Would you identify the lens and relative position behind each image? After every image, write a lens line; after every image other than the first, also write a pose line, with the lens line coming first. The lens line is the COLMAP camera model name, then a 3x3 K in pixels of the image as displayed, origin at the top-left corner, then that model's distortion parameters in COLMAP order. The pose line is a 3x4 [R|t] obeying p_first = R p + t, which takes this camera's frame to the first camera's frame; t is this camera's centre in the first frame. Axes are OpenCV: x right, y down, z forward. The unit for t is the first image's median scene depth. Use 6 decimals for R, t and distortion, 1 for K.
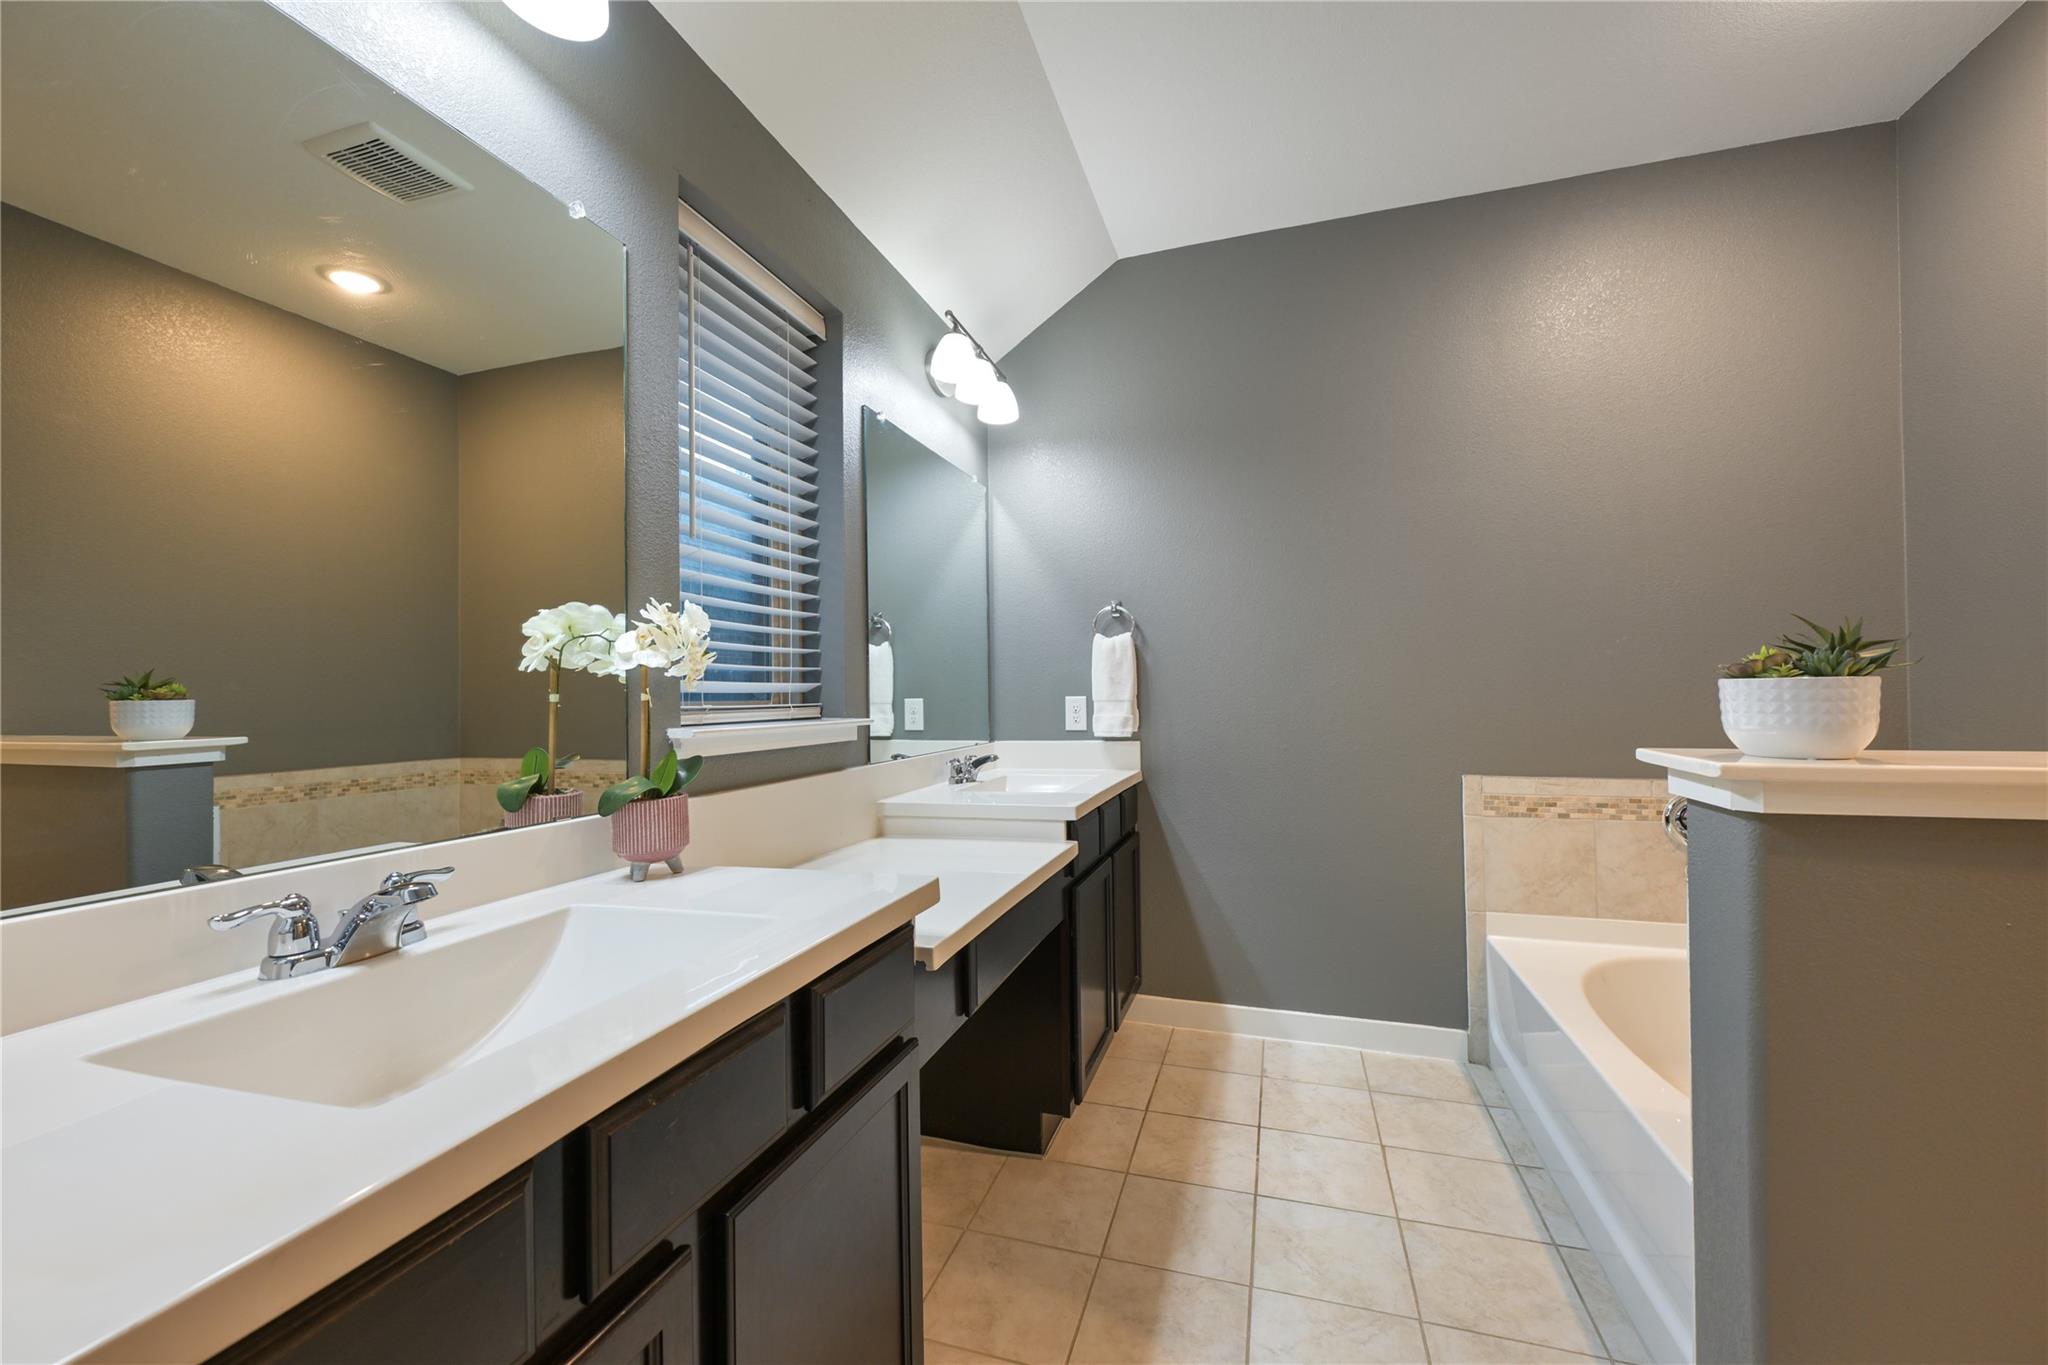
lens RADIAL K [[800.3, 0, 1028.2], [0, 800.3, 688.6], [0, 0, 1]] dist [0.001732, 0.000120]
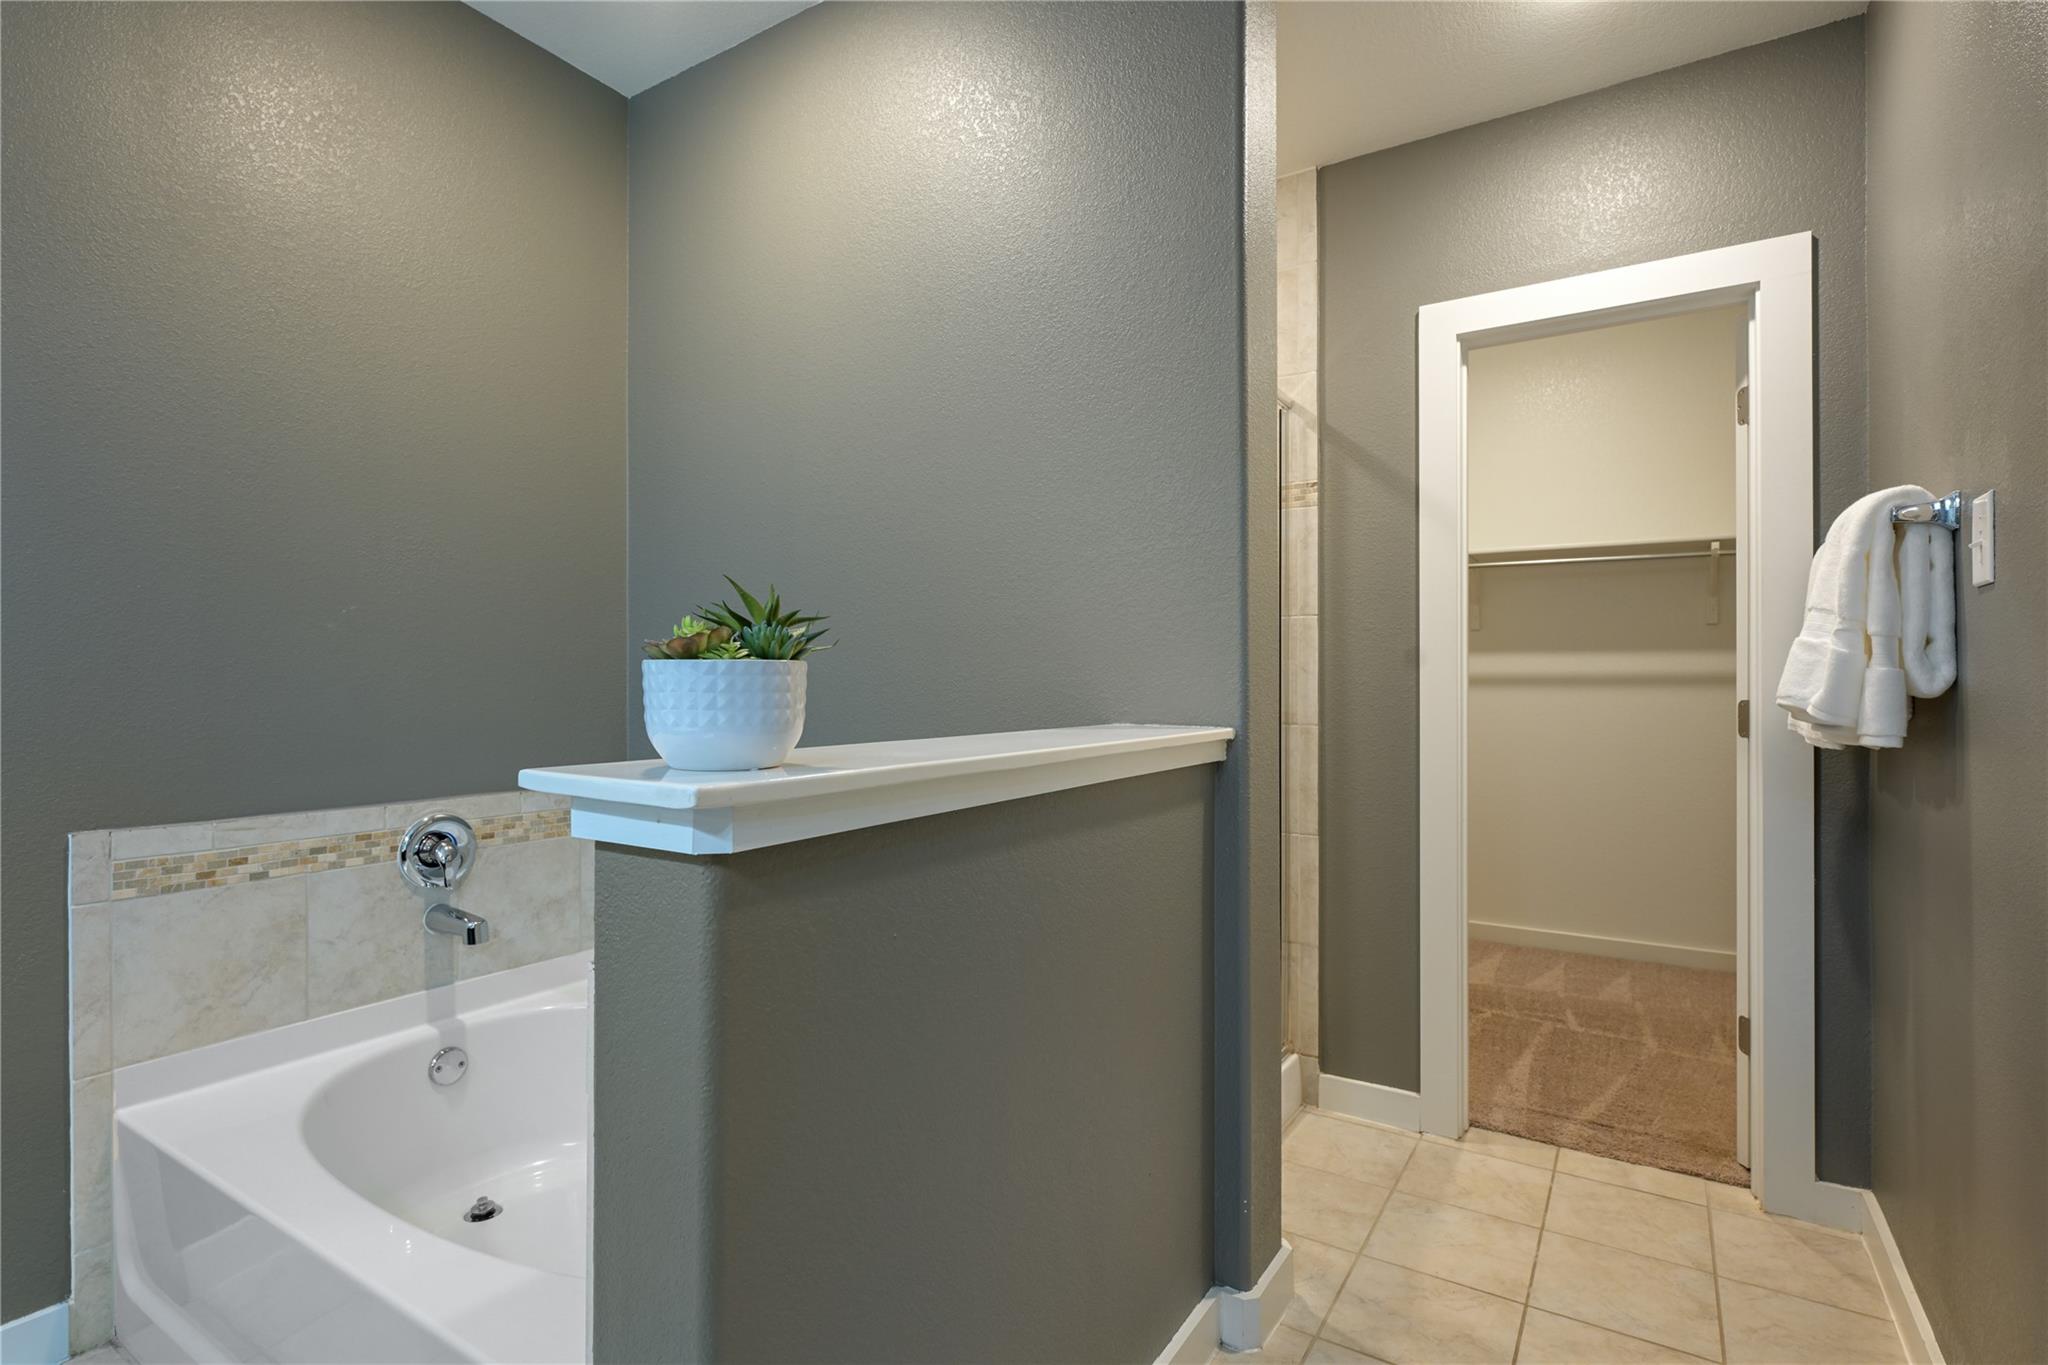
lens RADIAL K [[988.0, 0, 1029.6], [0, 988.0, 673.8], [0, 0, 1]] dist [-0.000643, -0.000069]
pose [[0.256460, 0.018419, 0.966379, 0.059412], [-0.008524, 0.999823, -0.016795, 0.004819], [-0.966517, -0.003931, 0.256572, 0.203734]]
